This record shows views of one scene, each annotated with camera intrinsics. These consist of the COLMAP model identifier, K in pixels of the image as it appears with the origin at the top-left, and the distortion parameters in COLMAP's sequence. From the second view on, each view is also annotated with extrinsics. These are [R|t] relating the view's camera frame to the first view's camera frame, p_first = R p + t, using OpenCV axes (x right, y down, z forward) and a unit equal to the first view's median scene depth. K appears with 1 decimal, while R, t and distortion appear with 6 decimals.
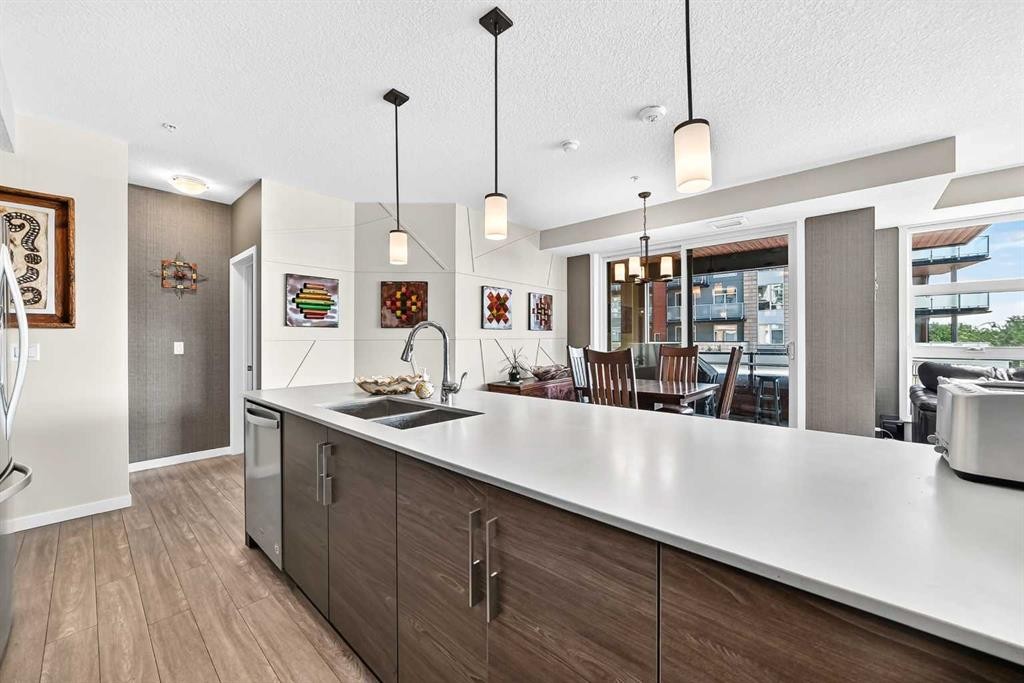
lens RADIAL K [[393.0, 0, 507.2], [0, 393.0, 339.0], [0, 0, 1]] dist [-0.030478, 0.010233]
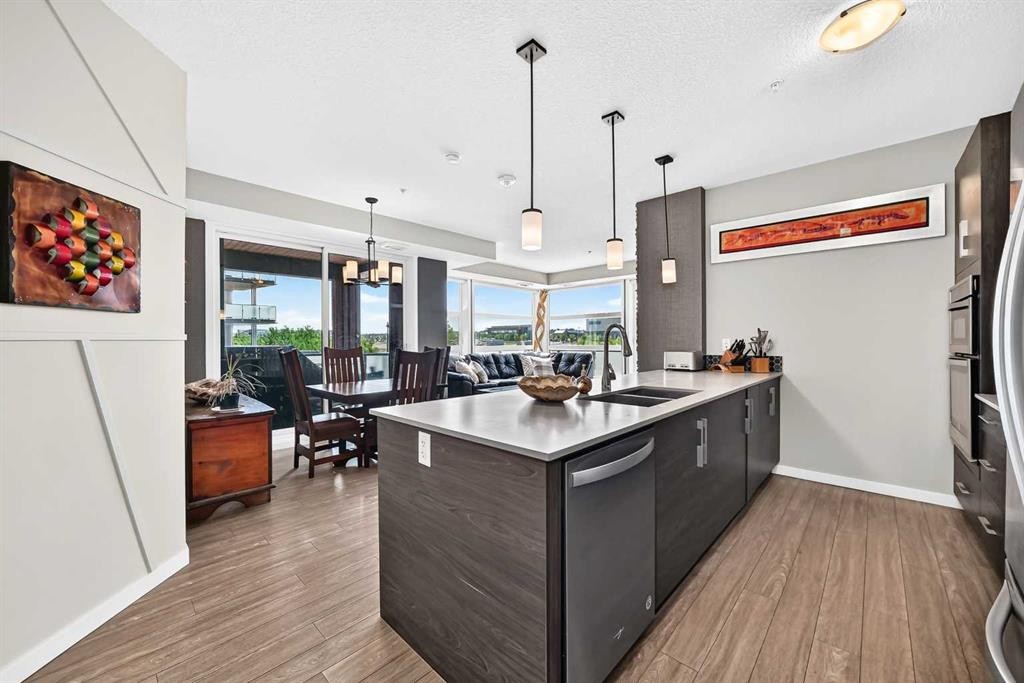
lens RADIAL K [[390.0, 0, 515.9], [0, 390.0, 345.1], [0, 0, 1]] dist [-0.029285, 0.009548]
pose [[0.021096, -0.008167, 0.999744, -0.660507], [0.003095, 0.999962, 0.008104, 0.004914], [-0.999773, 0.002923, 0.021121, 0.599231]]
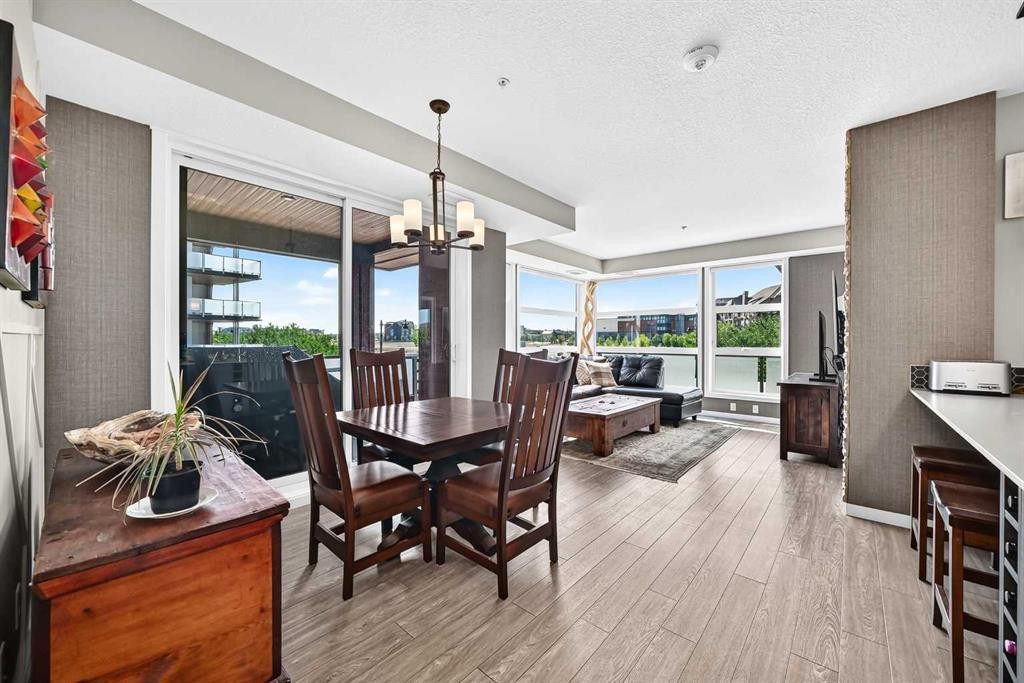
lens RADIAL K [[390.0, 0, 515.9], [0, 390.0, 345.1], [0, 0, 1]] dist [-0.029285, 0.009548]
pose [[-0.011711, -0.006943, 0.999907, -0.262231], [-0.004523, 0.999966, 0.006890, 0.004240], [-0.999921, -0.004442, -0.011742, 0.885048]]
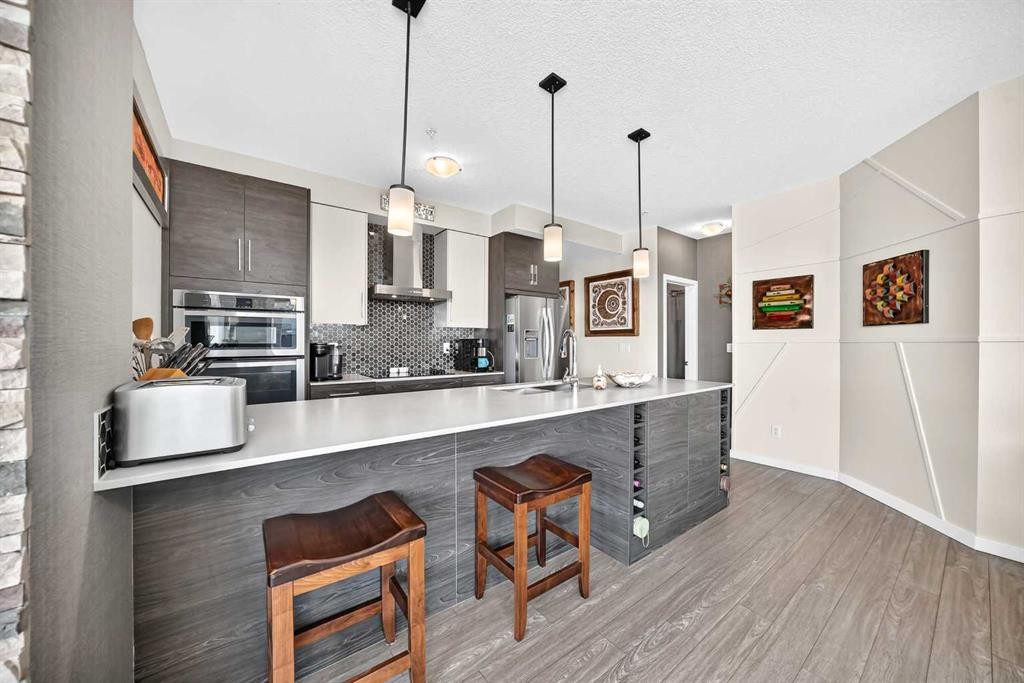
lens RADIAL K [[367.3, 0, 512.0], [0, 367.3, 341.5], [0, 0, 1]] dist [-0.000842, -0.000111]
pose [[-0.176038, -0.000146, -0.984383, 0.519634], [0.003155, 0.999995, -0.000712, -0.000521], [0.984378, -0.003231, -0.176036, 0.476950]]
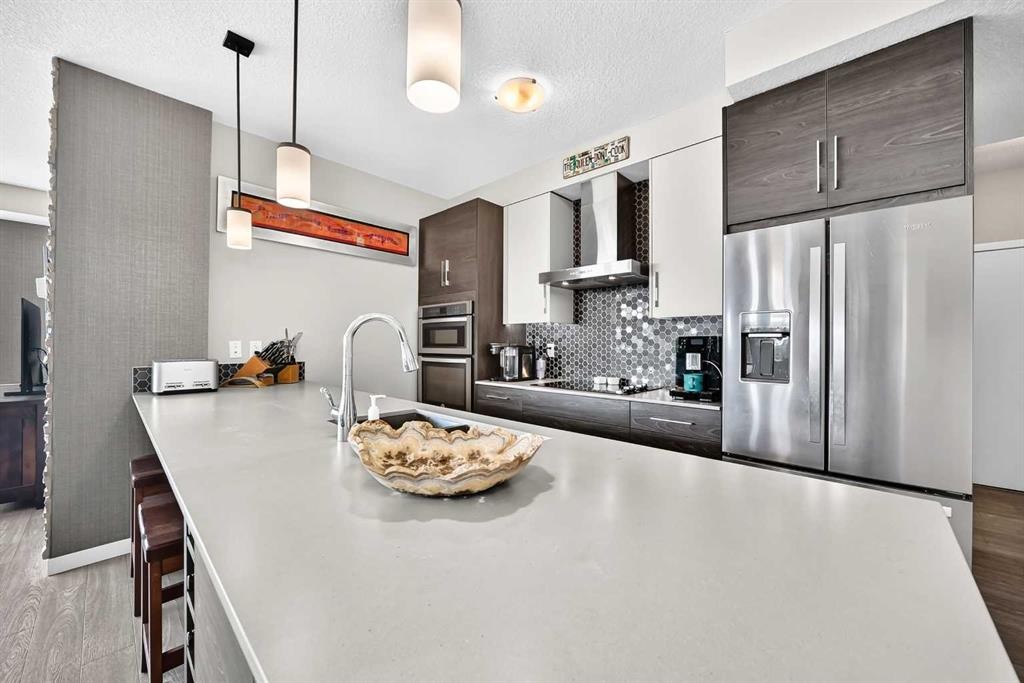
lens RADIAL K [[393.0, 0, 507.2], [0, 393.0, 339.0], [0, 0, 1]] dist [-0.030478, 0.010233]
pose [[-0.999531, -0.003135, 0.030468, -0.204383], [-0.003589, 0.999883, -0.014864, 0.003941], [-0.030418, -0.014966, -0.999425, 0.775187]]
